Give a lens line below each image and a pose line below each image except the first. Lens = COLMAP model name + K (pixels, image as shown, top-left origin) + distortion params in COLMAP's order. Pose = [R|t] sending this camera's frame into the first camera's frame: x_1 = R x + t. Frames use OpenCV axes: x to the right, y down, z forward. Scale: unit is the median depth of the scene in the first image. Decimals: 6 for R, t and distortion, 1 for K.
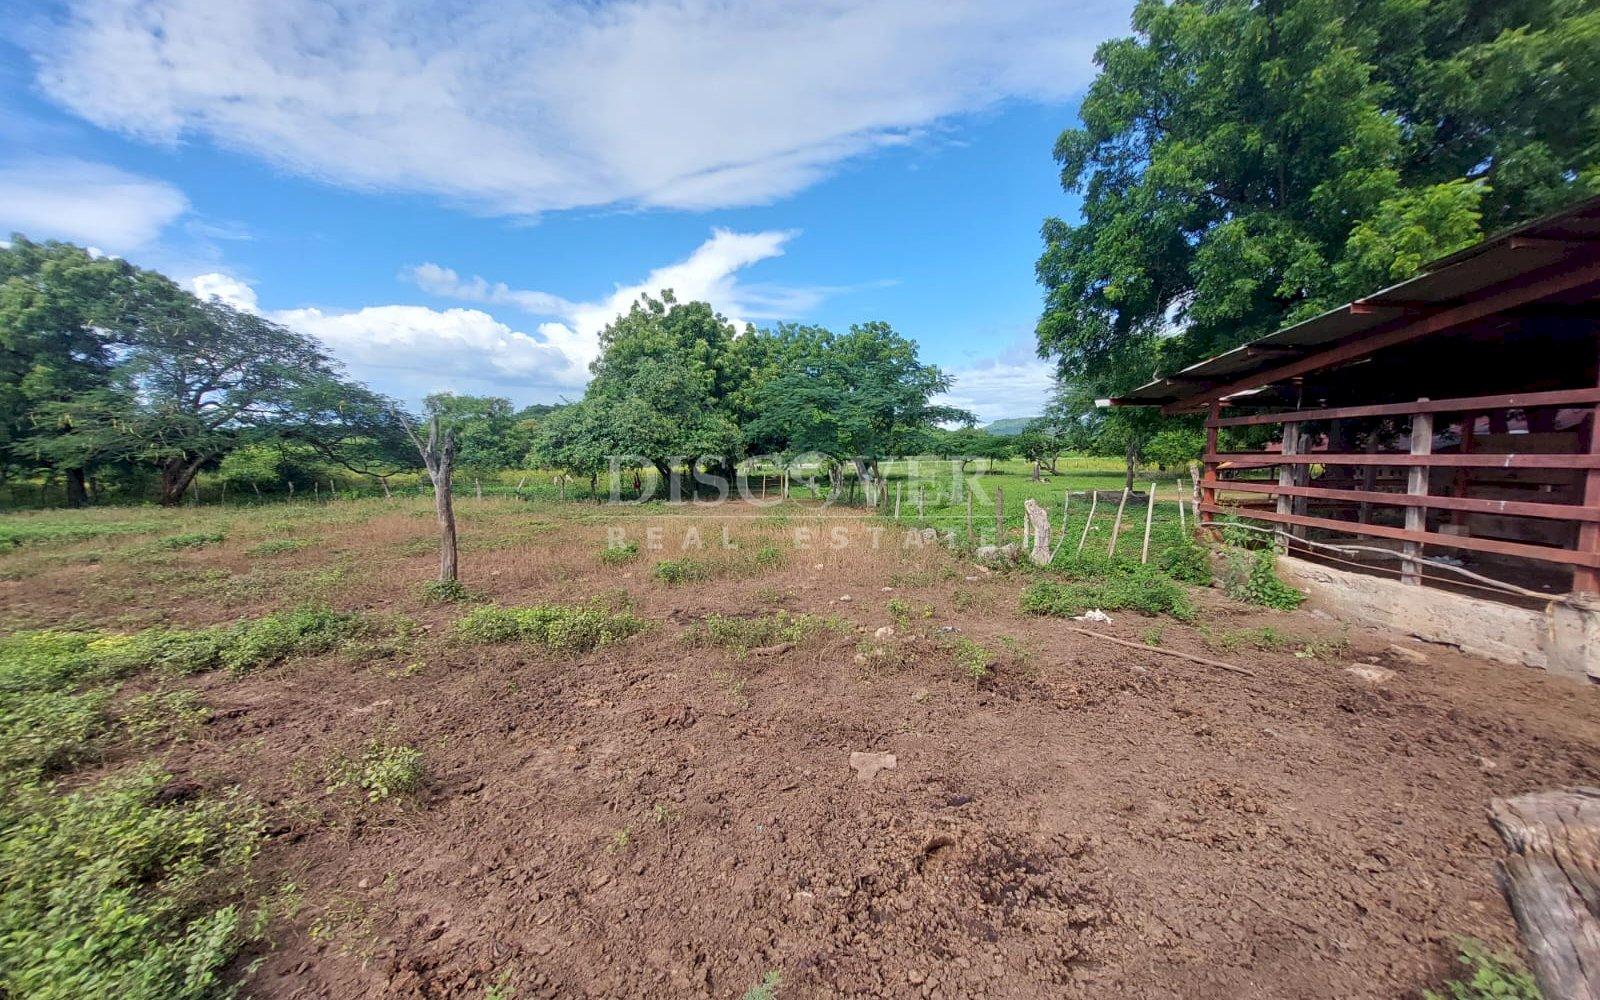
lens RADIAL K [[642.9, 0, 810.0], [0, 642.9, 514.5], [0, 0, 1]] dist [-0.020679, 0.000265]
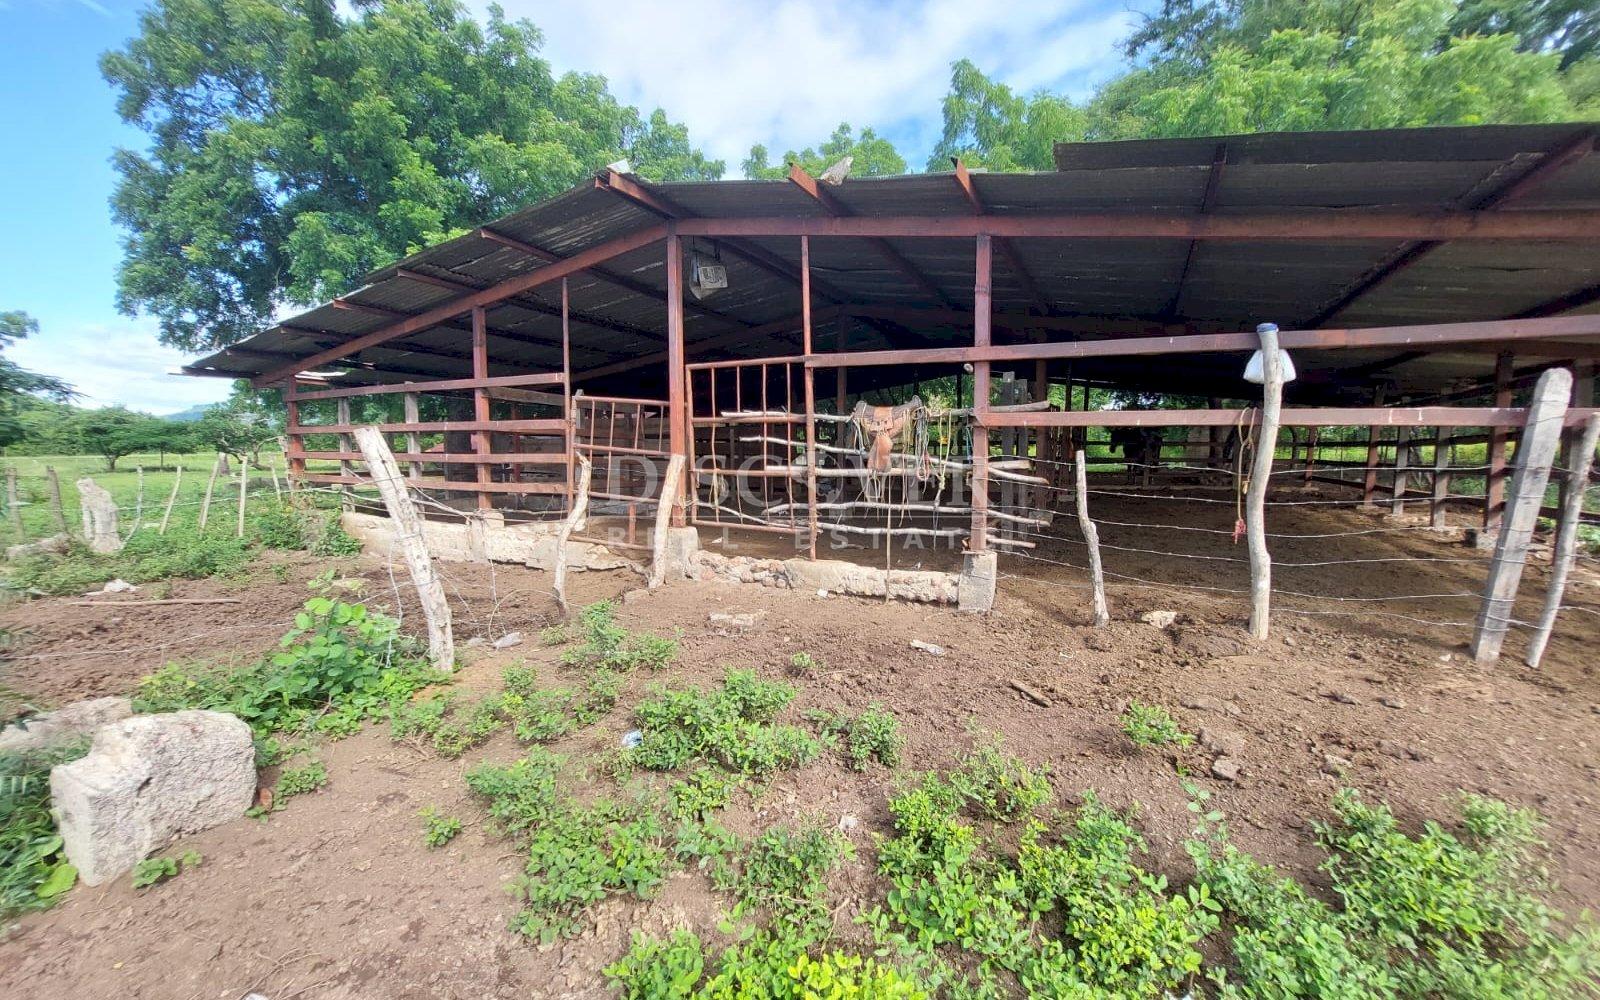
lens RADIAL K [[644.0, 0, 797.1], [0, 644.0, 511.8], [0, 0, 1]] dist [-0.013978, -0.001666]
pose [[0.497483, -0.073890, 0.864321, 0.099537], [0.070878, 0.996497, 0.044394, 0.051971], [-0.864573, 0.039177, 0.500977, -0.226469]]
